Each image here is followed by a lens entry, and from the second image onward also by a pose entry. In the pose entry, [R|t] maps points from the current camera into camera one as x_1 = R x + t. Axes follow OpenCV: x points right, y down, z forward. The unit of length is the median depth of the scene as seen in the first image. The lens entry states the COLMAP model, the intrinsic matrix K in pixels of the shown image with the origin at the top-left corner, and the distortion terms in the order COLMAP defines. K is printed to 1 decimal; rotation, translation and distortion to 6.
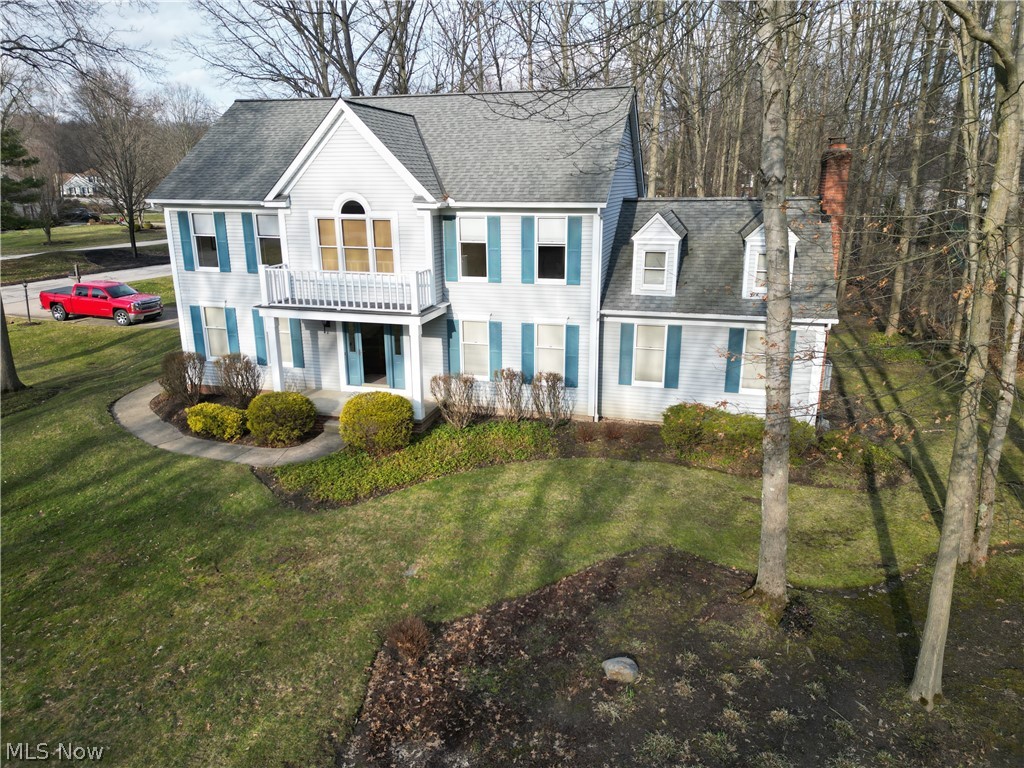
lens RADIAL K [[711.9, 0, 505.2], [0, 711.9, 380.0], [0, 0, 1]] dist [0.068434, -0.057967]
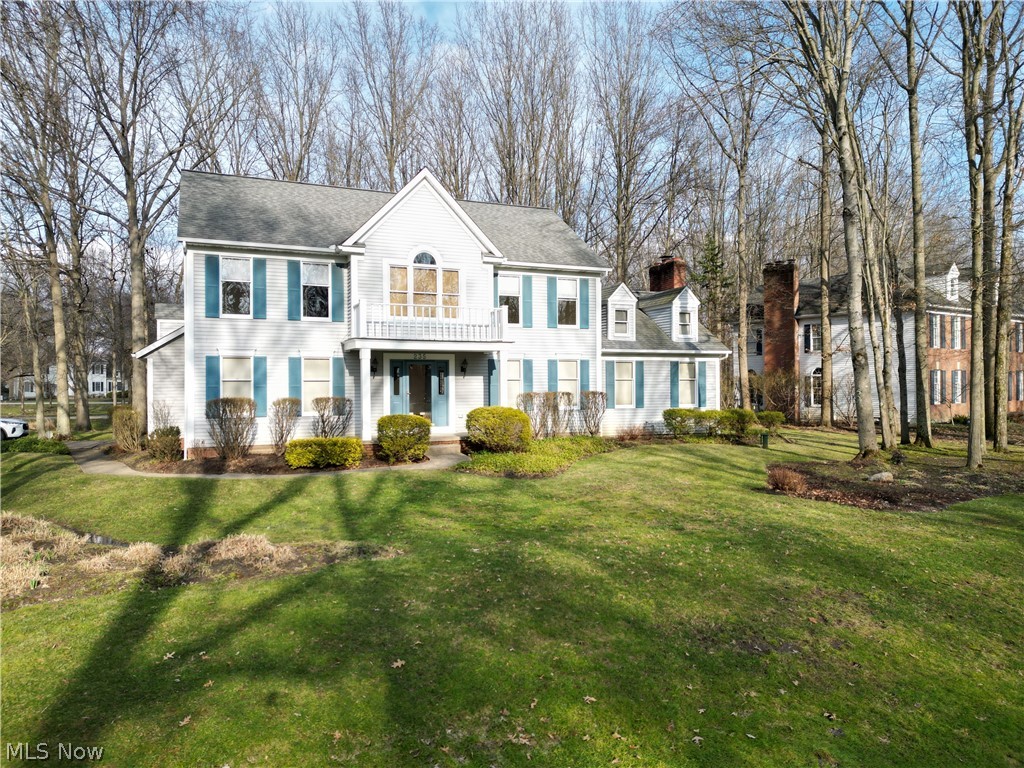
lens RADIAL K [[711.9, 0, 505.2], [0, 711.9, 380.0], [0, 0, 1]] dist [0.068434, -0.057967]
pose [[0.782105, 0.006682, 0.623111, -0.820512], [0.167895, 0.960704, -0.221039, 0.219133], [-0.600103, 0.277493, 0.750250, 0.121709]]
